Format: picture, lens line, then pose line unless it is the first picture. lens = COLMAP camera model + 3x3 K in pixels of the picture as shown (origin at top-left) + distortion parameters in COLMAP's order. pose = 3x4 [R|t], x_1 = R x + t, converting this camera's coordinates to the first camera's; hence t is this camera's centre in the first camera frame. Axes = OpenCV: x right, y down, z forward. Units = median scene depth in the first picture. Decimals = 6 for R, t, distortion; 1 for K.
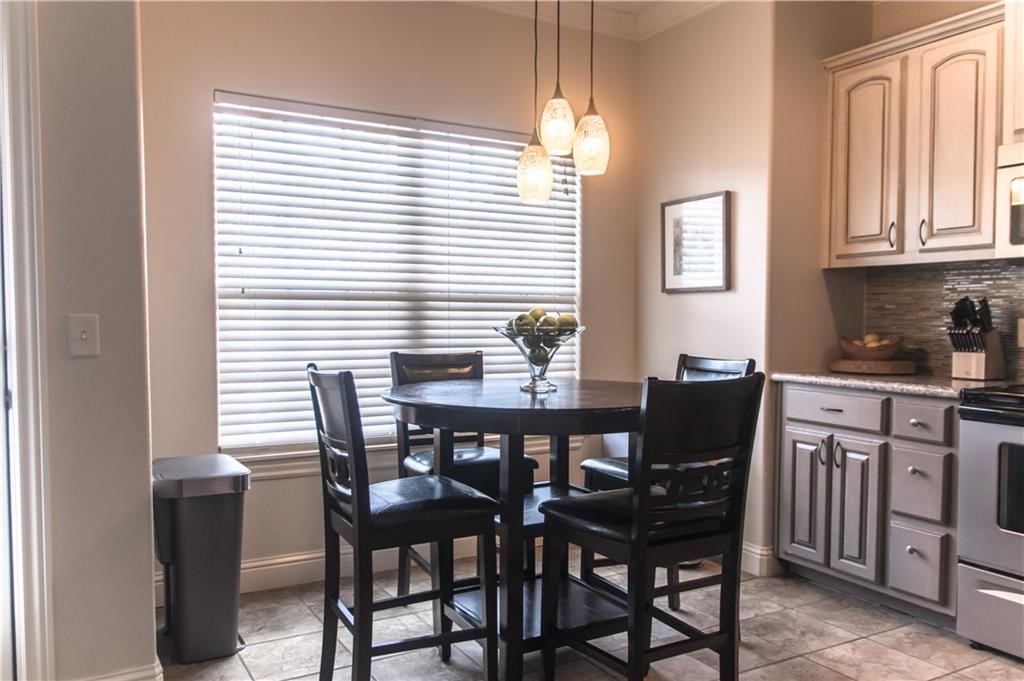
lens RADIAL K [[829.1, 0, 512.0], [0, 829.1, 340.5], [0, 0, 1]] dist [0.073636, -0.001168]
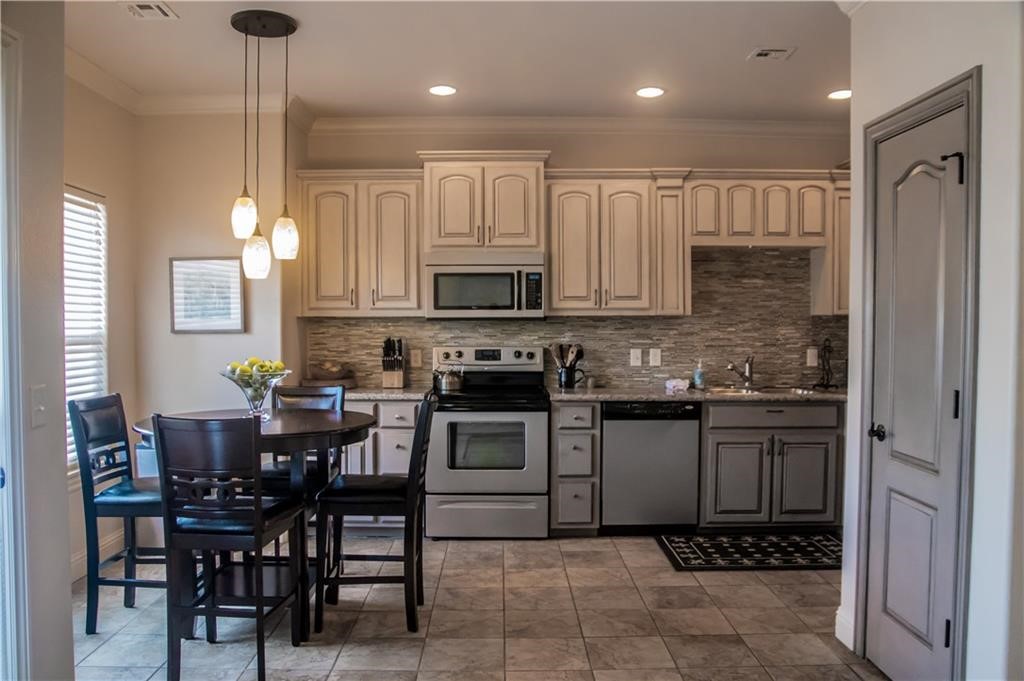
lens RADIAL K [[837.3, 0, 512.0], [0, 837.3, 340.5], [0, 0, 1]] dist [-0.002309, -0.000070]
pose [[0.510862, -0.022489, 0.859369, -0.712621], [0.029722, 0.999522, 0.008488, -0.051508], [-0.859149, 0.021206, 0.511286, -0.023642]]
